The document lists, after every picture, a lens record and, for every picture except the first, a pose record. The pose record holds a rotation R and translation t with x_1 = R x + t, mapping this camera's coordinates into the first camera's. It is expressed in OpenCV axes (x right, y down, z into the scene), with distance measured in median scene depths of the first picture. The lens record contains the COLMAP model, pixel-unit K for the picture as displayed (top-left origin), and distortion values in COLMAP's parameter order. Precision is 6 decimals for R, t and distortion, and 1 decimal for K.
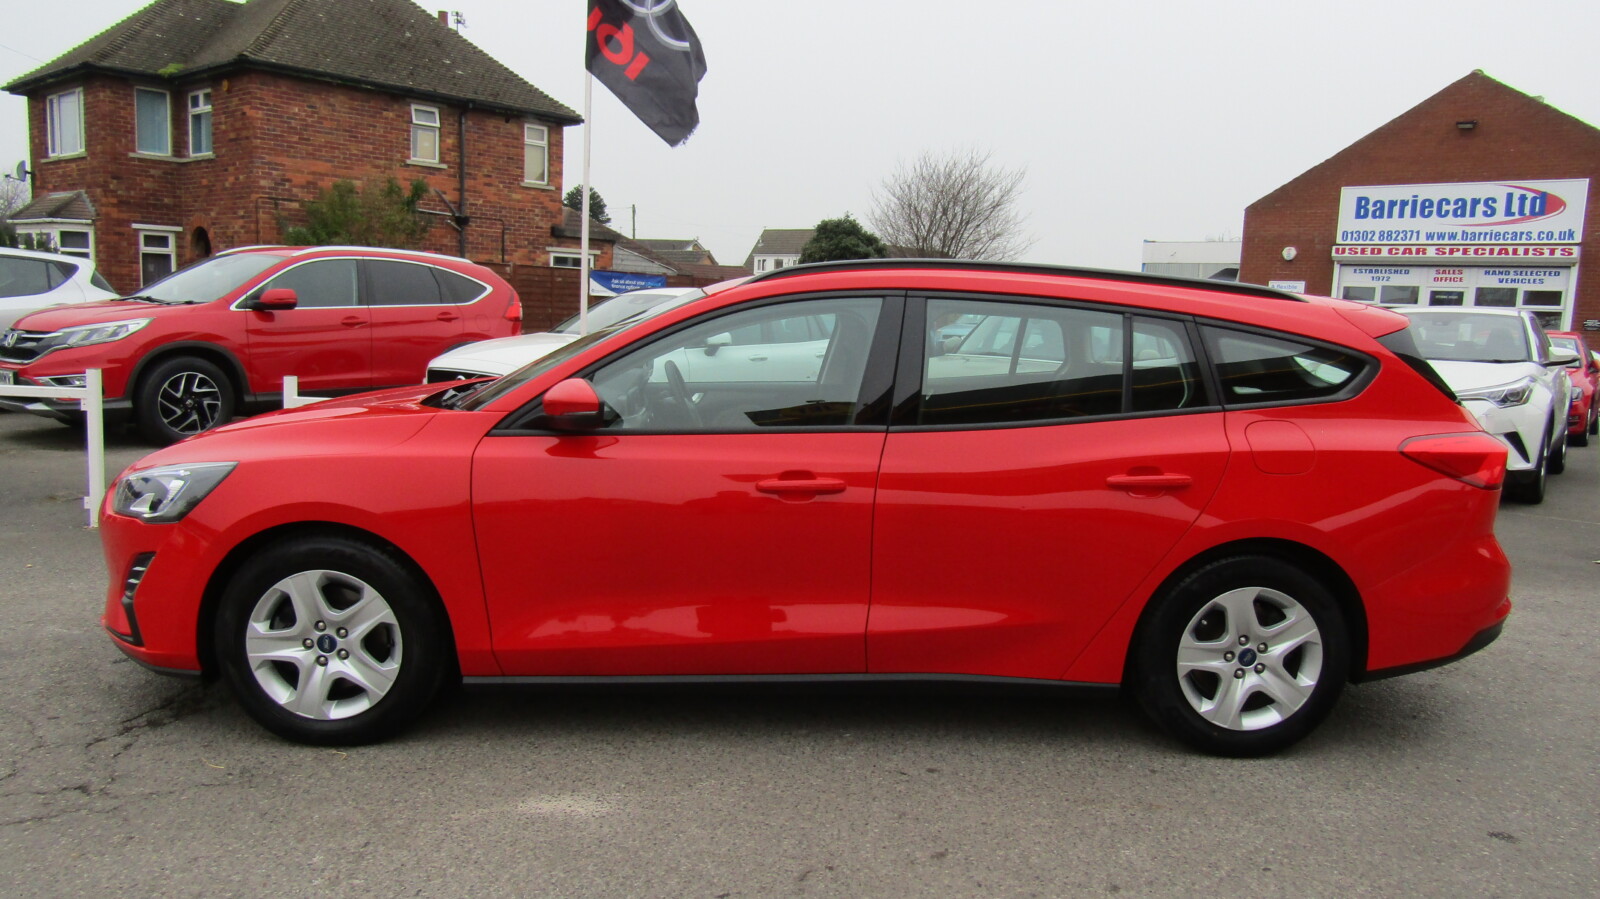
lens RADIAL K [[1130.6, 0, 800.0], [0, 1130.6, 449.5], [0, 0, 1]] dist [-0.015564, 0.004403]
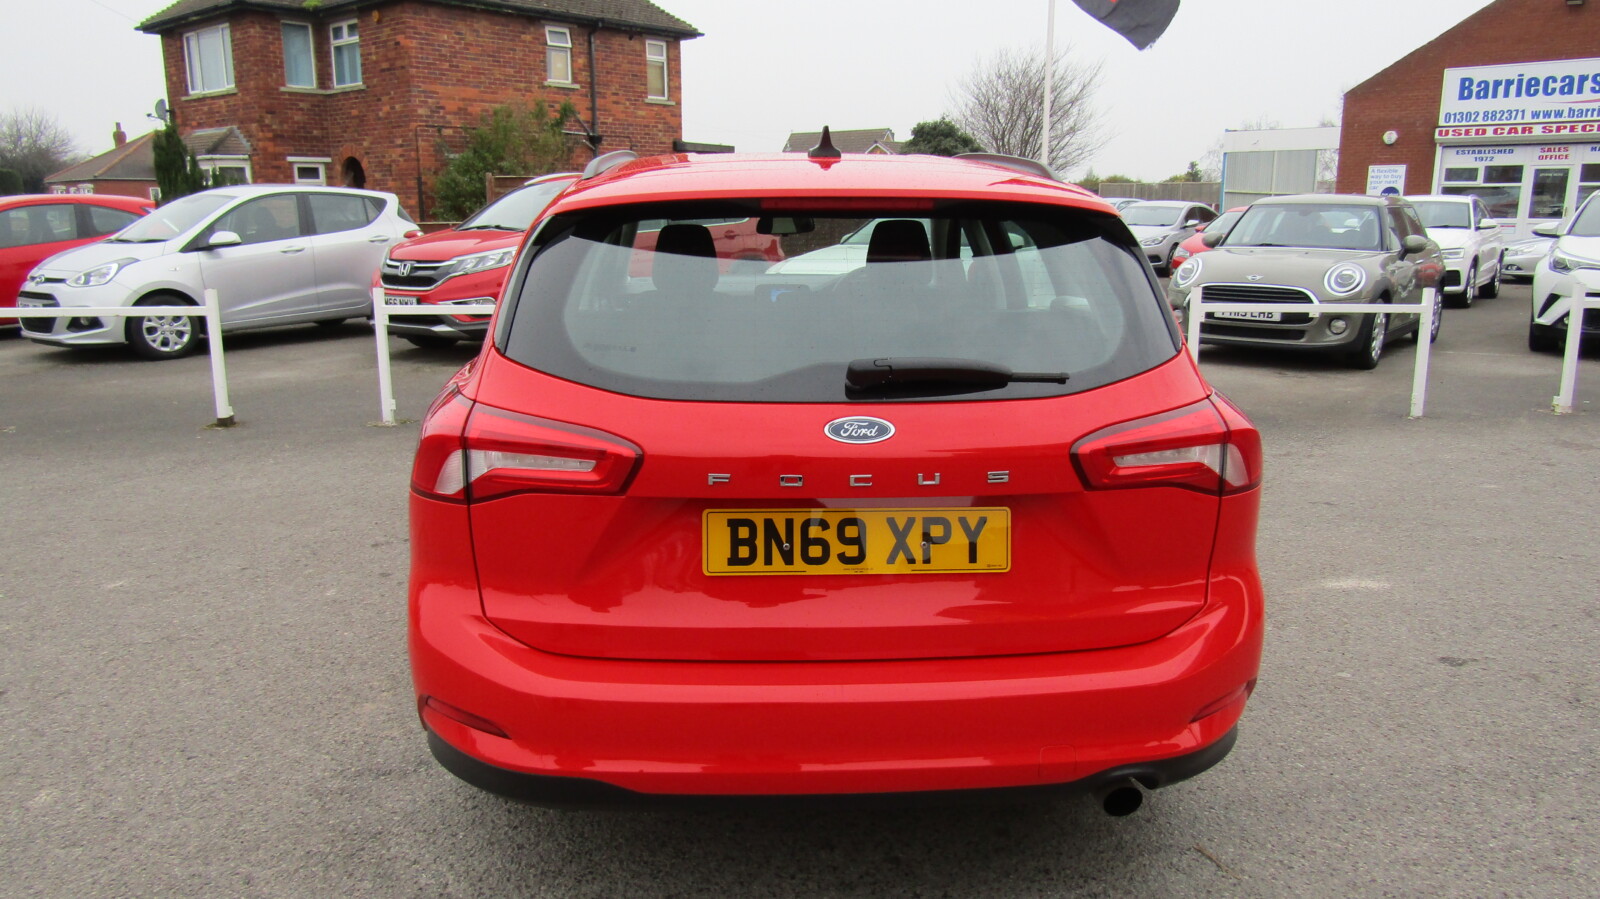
lens RADIAL K [[1133.1, 0, 800.0], [0, 1133.1, 449.5], [0, 0, 1]] dist [-0.022335, 0.012313]
pose [[0.999111, -0.040804, -0.010551, -0.114955], [0.041531, 0.995793, 0.081681, 0.001792], [0.007173, -0.082046, 0.996603, -0.047558]]
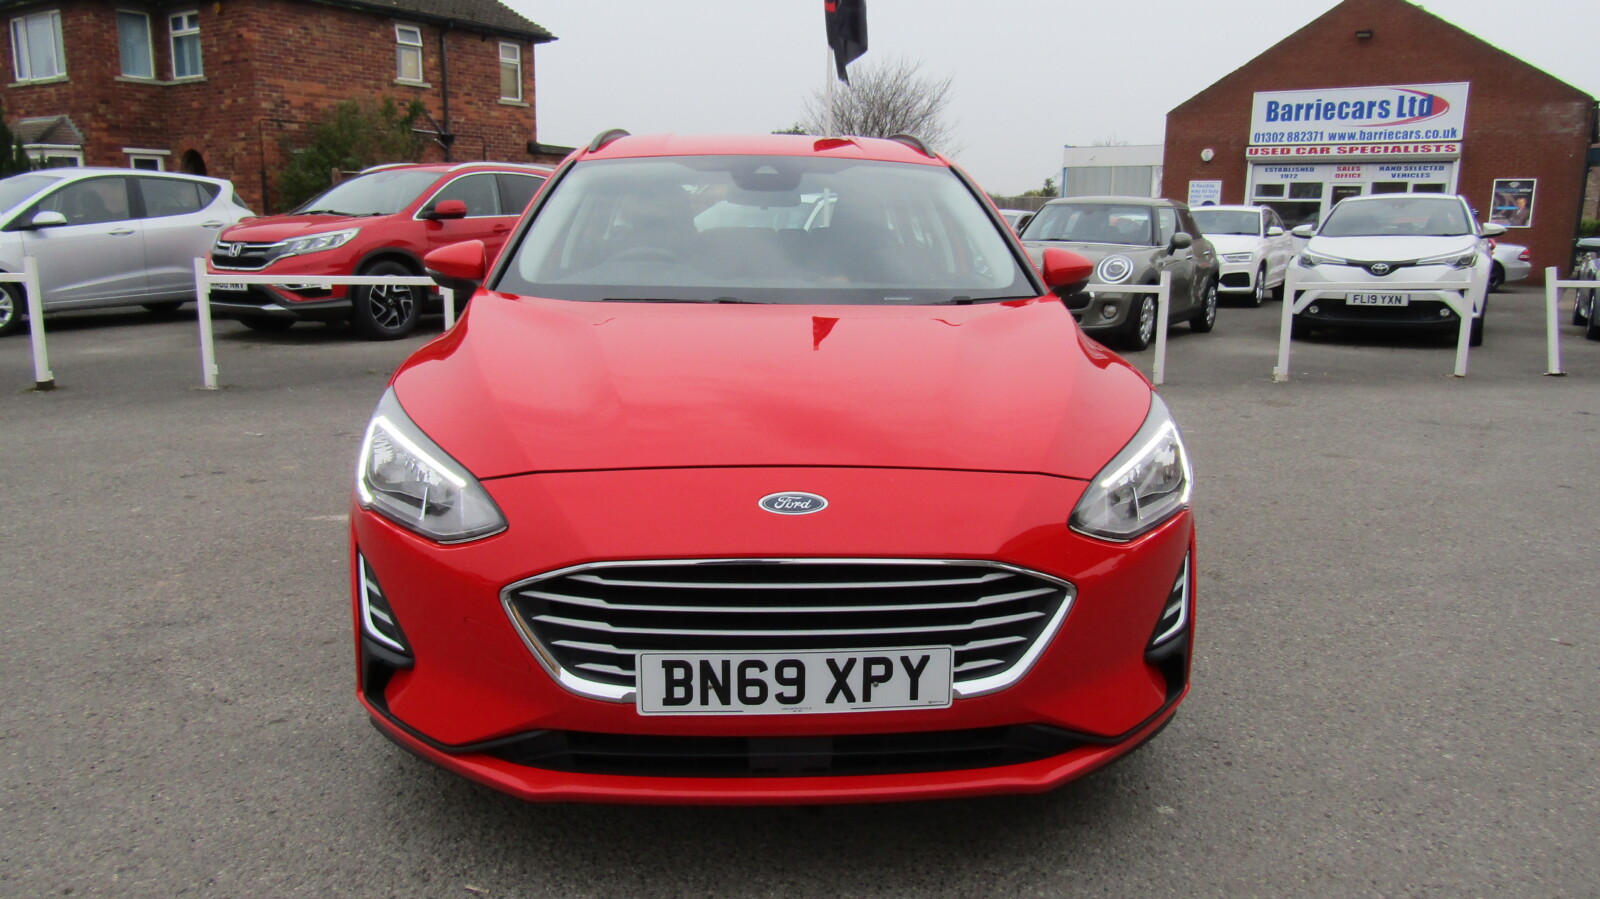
lens RADIAL K [[1130.6, 0, 800.0], [0, 1130.6, 449.5], [0, 0, 1]] dist [-0.015564, 0.004403]
pose [[0.993925, -0.046372, 0.099817, -0.095551], [0.038828, 0.996333, 0.076243, 0.014704], [-0.102986, -0.071904, 0.992081, -0.078908]]
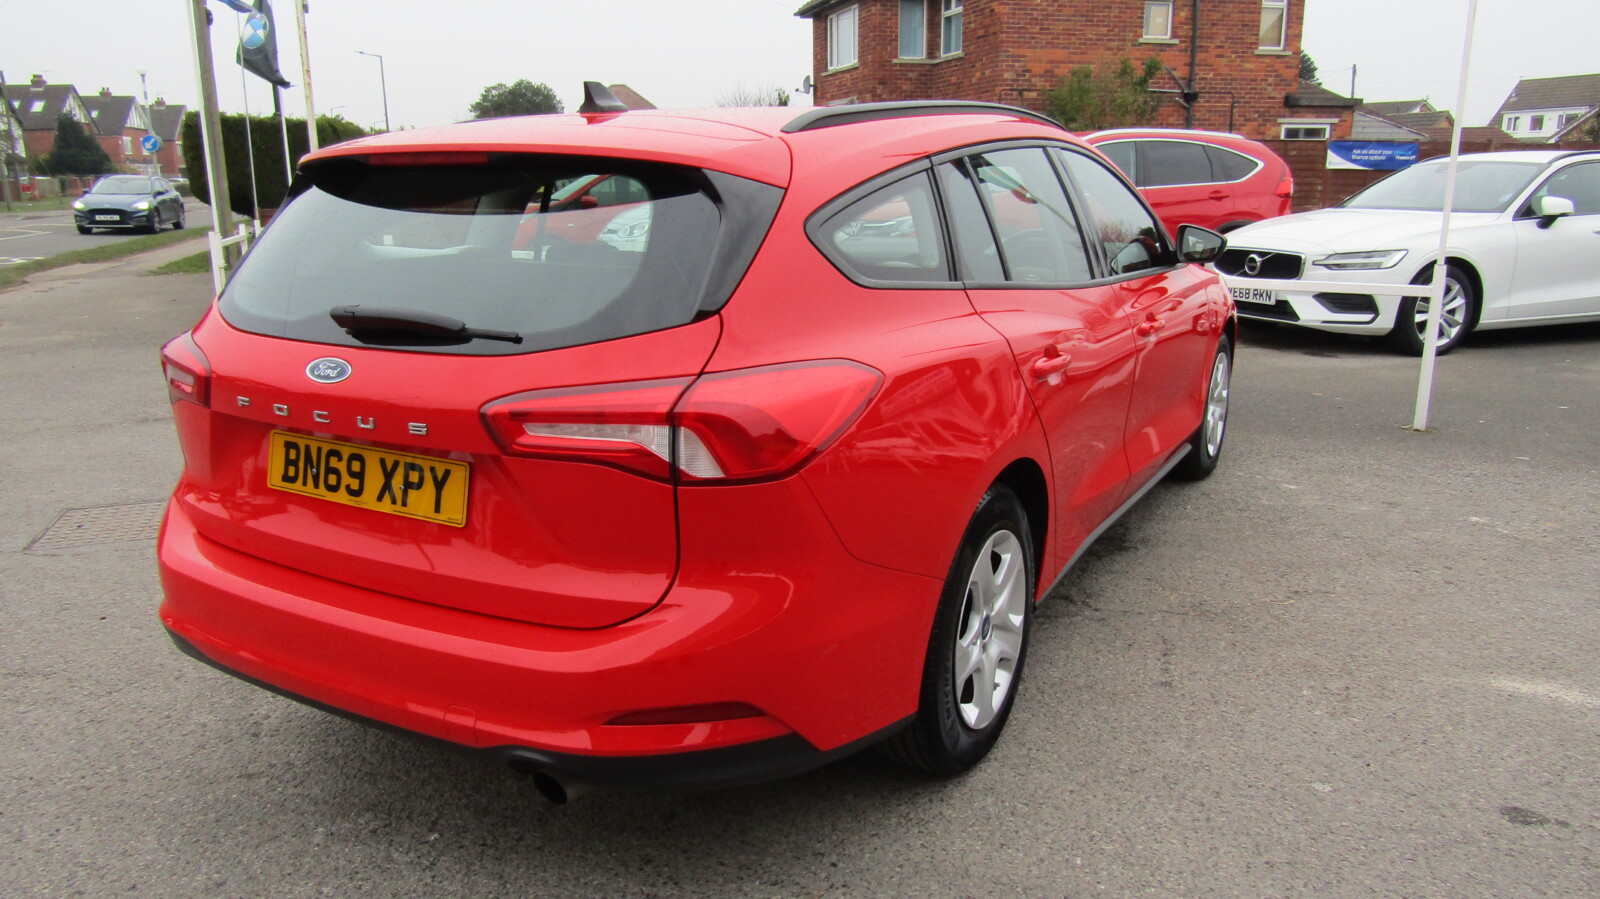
lens RADIAL K [[1130.6, 0, 800.0], [0, 1130.6, 449.5], [0, 0, 1]] dist [-0.015564, 0.004403]
pose [[0.837925, 0.082005, -0.539589, -0.032401], [-0.027143, 0.993686, 0.108868, 0.002846], [0.545110, -0.076577, 0.834860, -0.019243]]
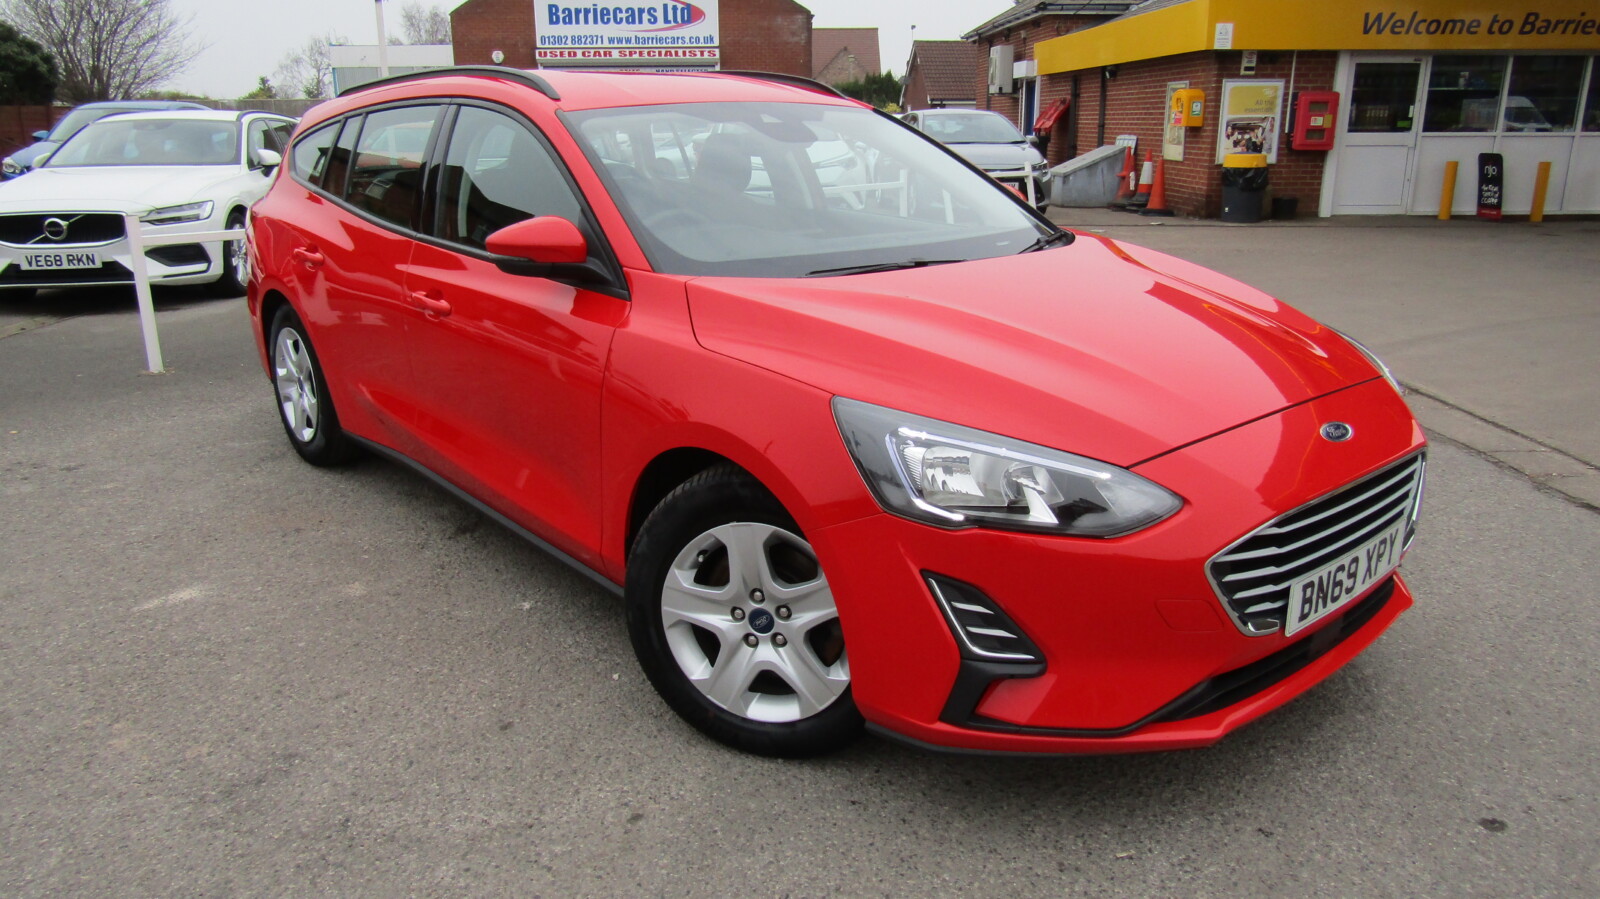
lens RADIAL K [[1128.2, 0, 800.0], [0, 1128.2, 449.5], [0, 0, 1]] dist [-0.010832, 0.001973]
pose [[0.720197, -0.237225, 0.651951, -0.187539], [0.125036, 0.968718, 0.214363, -0.000954], [-0.682409, -0.072866, 0.727329, -0.036583]]
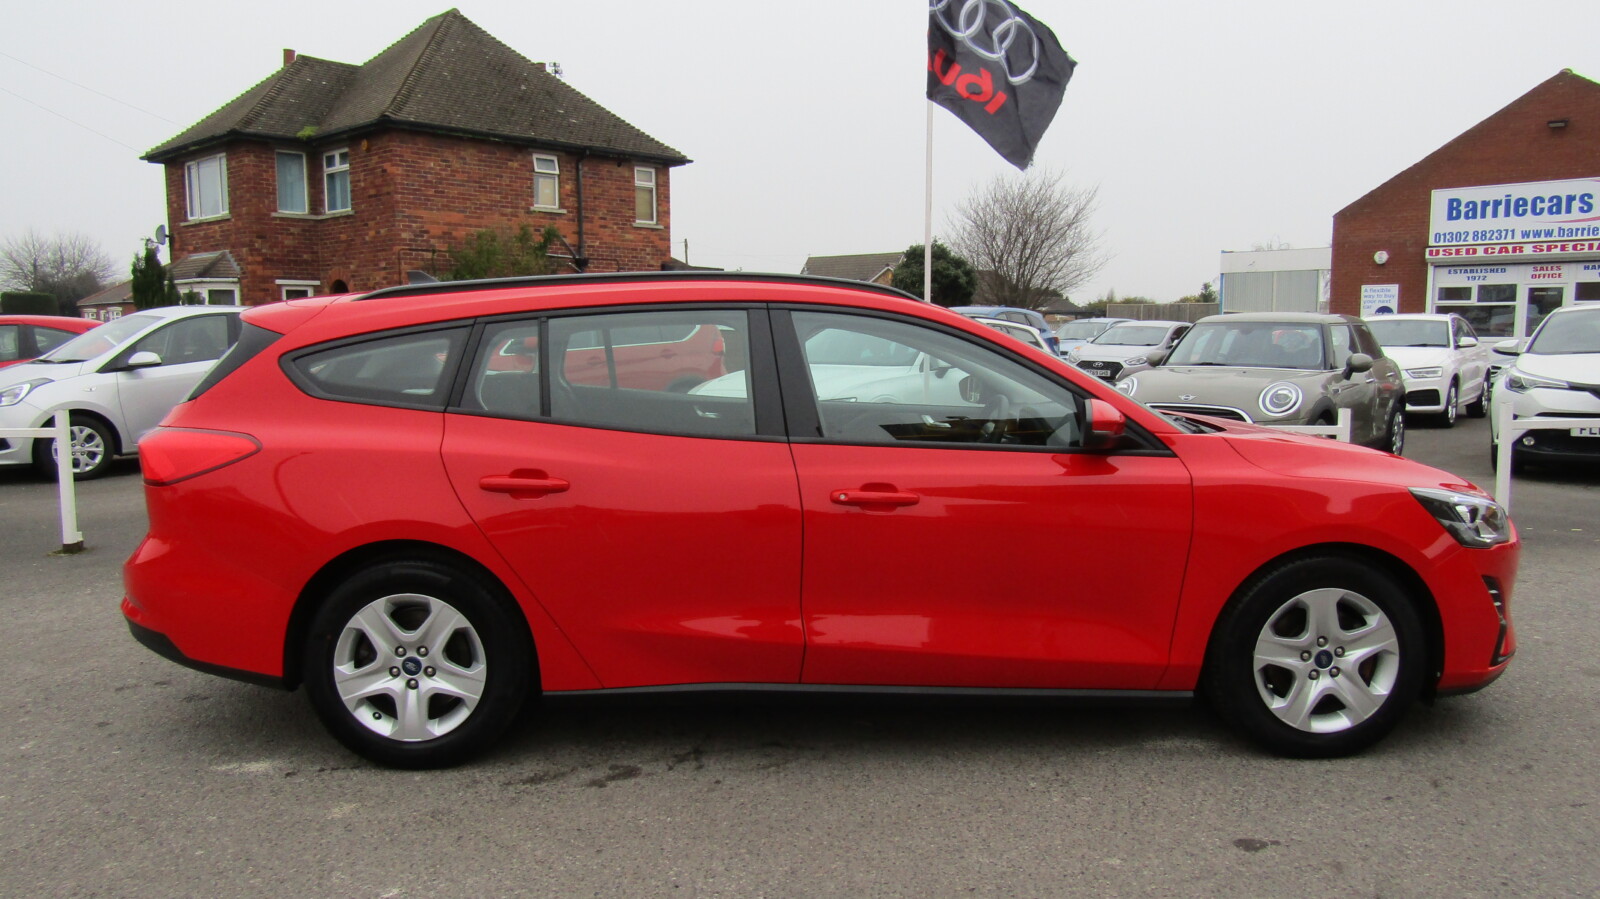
lens RADIAL K [[1133.1, 0, 800.0], [0, 1133.1, 449.5], [0, 0, 1]] dist [-0.022335, 0.012313]
pose [[0.998706, -0.041240, -0.029765, -0.075561], [0.040539, 0.998895, -0.023779, 0.001890], [0.030713, 0.022542, 0.999274, -0.030123]]
